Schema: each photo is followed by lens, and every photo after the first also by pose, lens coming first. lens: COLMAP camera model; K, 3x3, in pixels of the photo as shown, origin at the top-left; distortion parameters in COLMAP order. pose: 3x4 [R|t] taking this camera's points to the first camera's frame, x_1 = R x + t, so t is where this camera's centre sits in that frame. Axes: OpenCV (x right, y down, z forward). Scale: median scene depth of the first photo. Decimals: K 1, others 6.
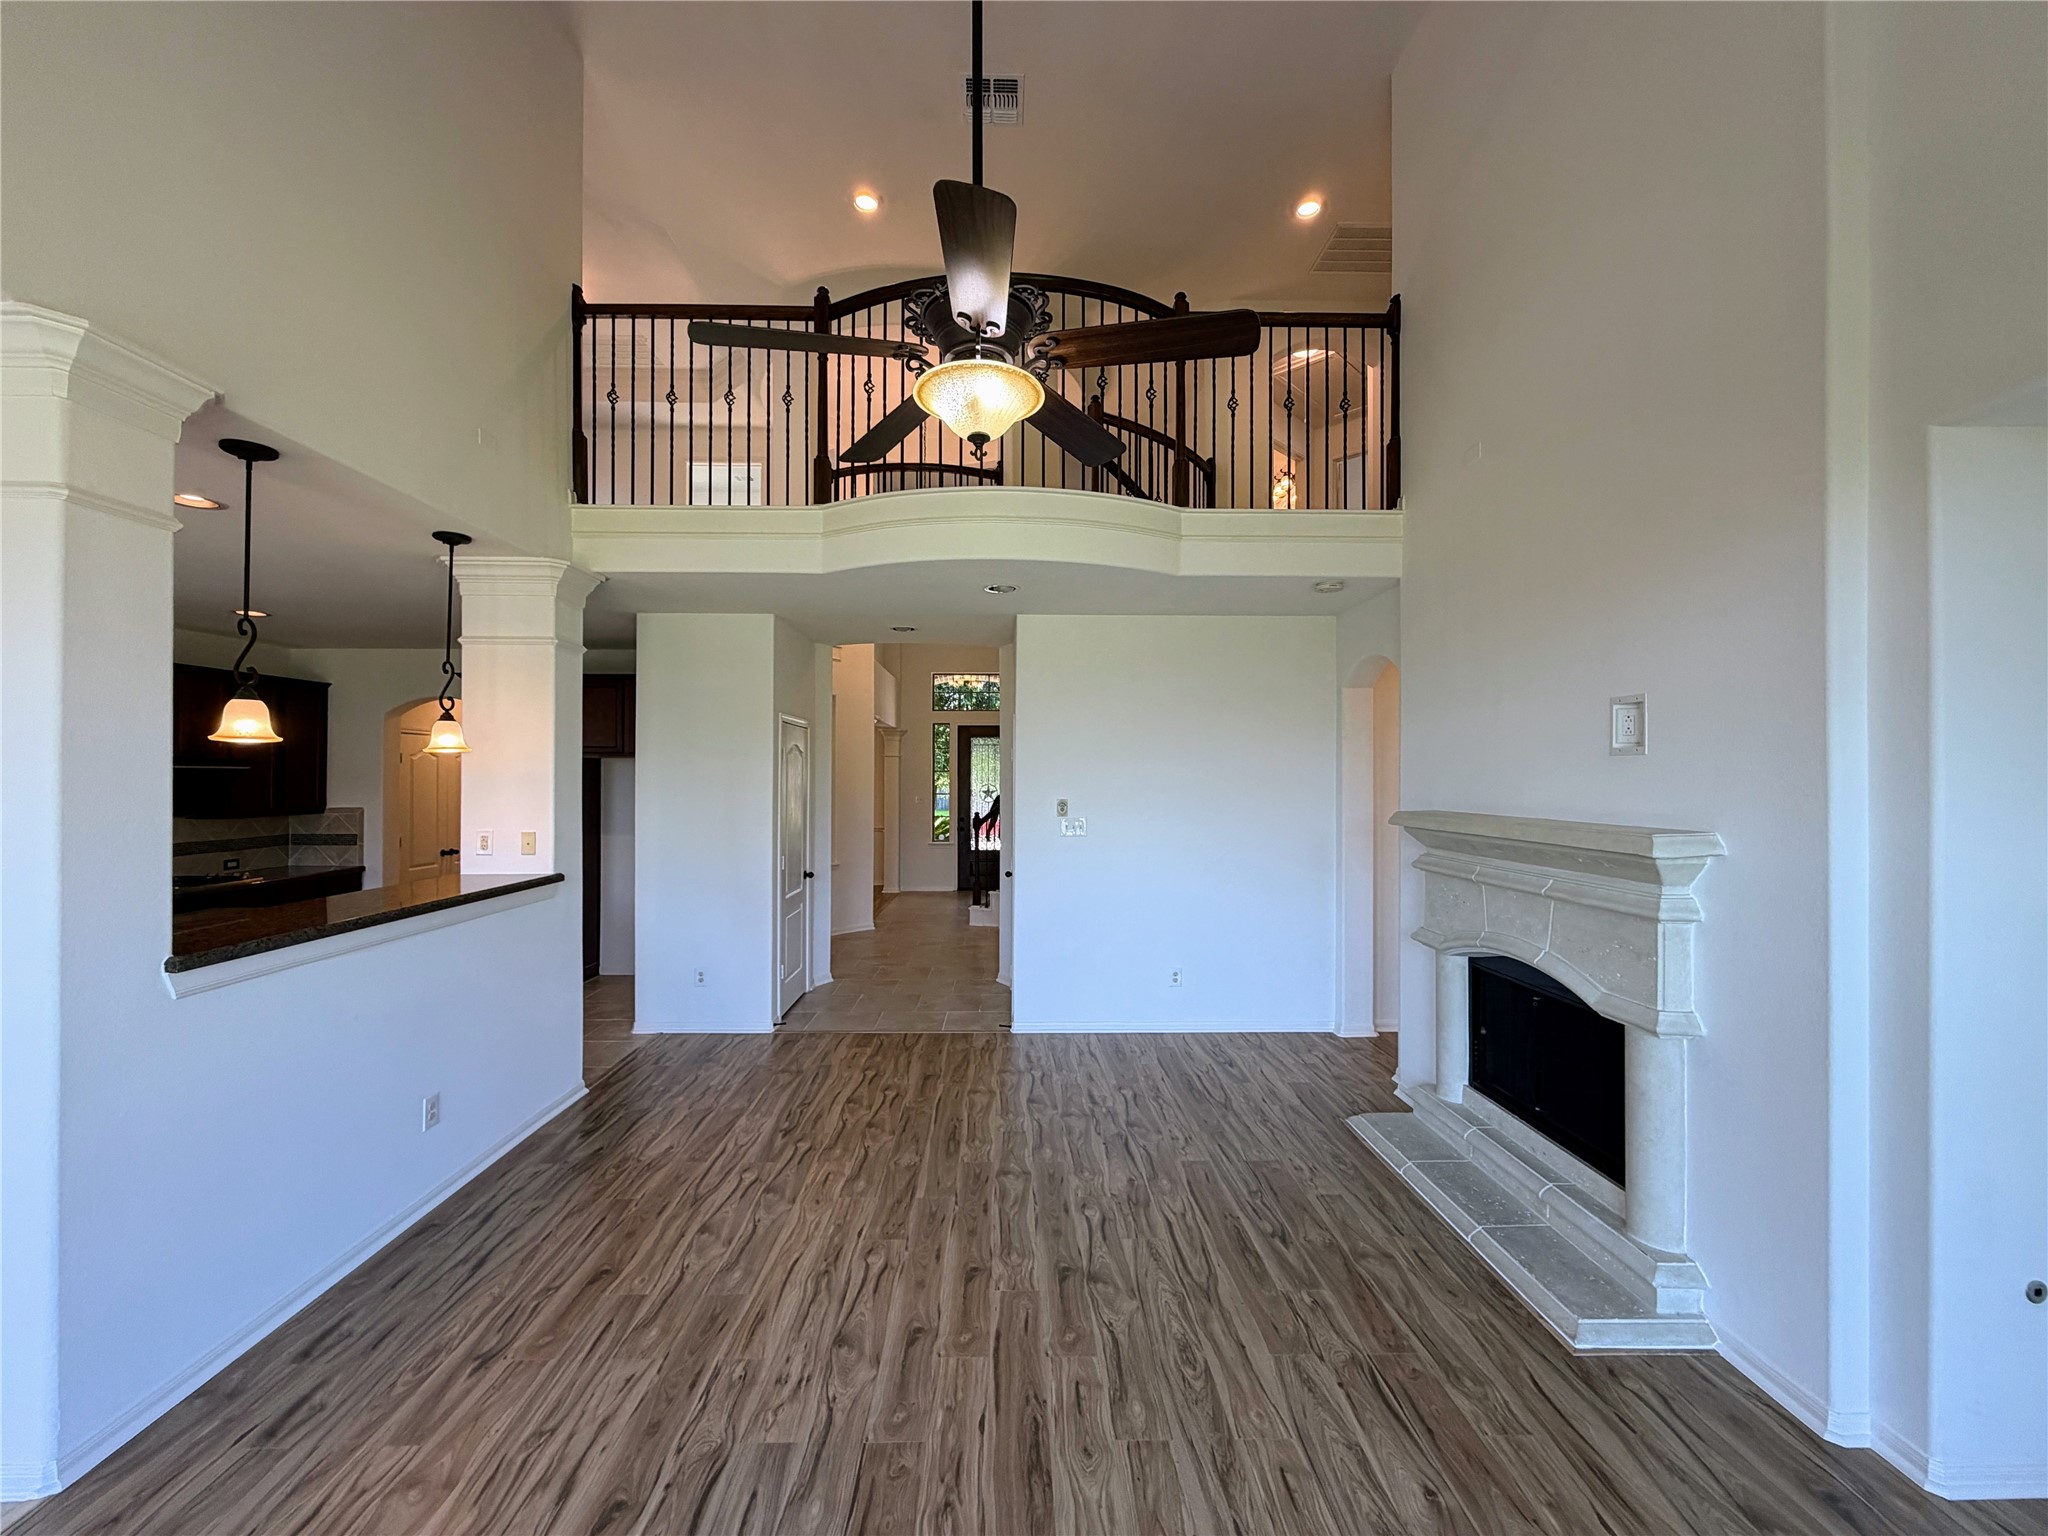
lens RADIAL K [[819.4, 0, 1024.0], [0, 819.4, 768.0], [0, 0, 1]] dist [0.000634, 0.000043]
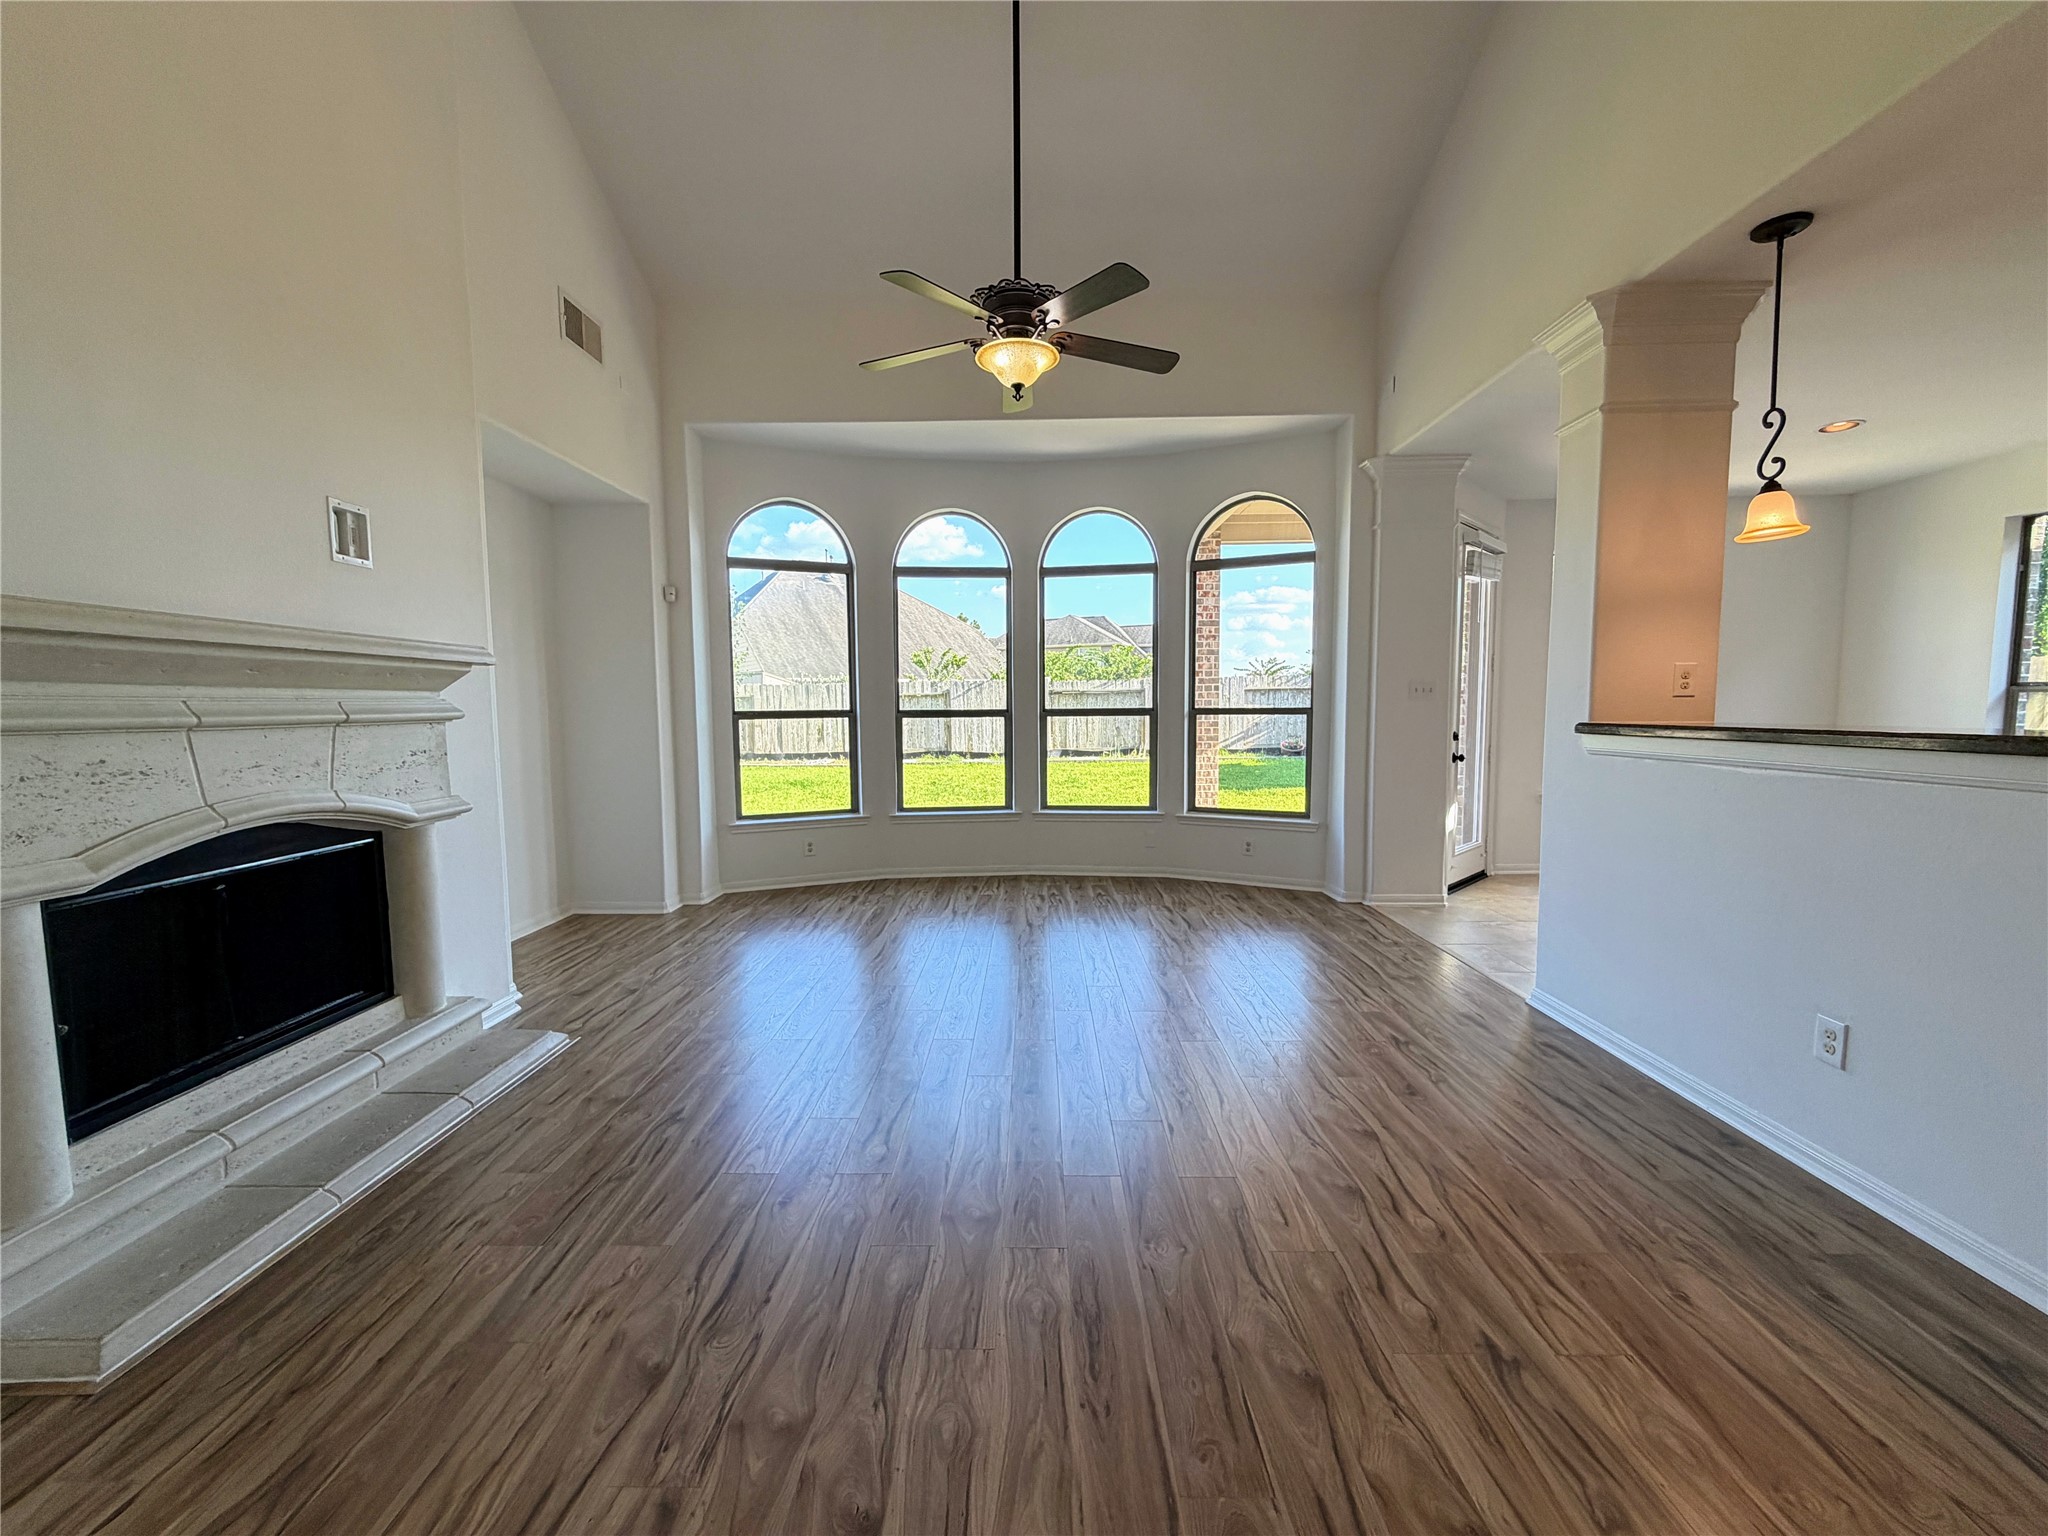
lens RADIAL K [[819.4, 0, 1024.0], [0, 819.4, 768.0], [0, 0, 1]] dist [0.000634, 0.000043]
pose [[-0.999230, 0.004304, 0.038998, -0.079760], [0.006858, 0.997823, 0.065598, 0.140527], [-0.038630, 0.065815, -0.997084, 1.660694]]
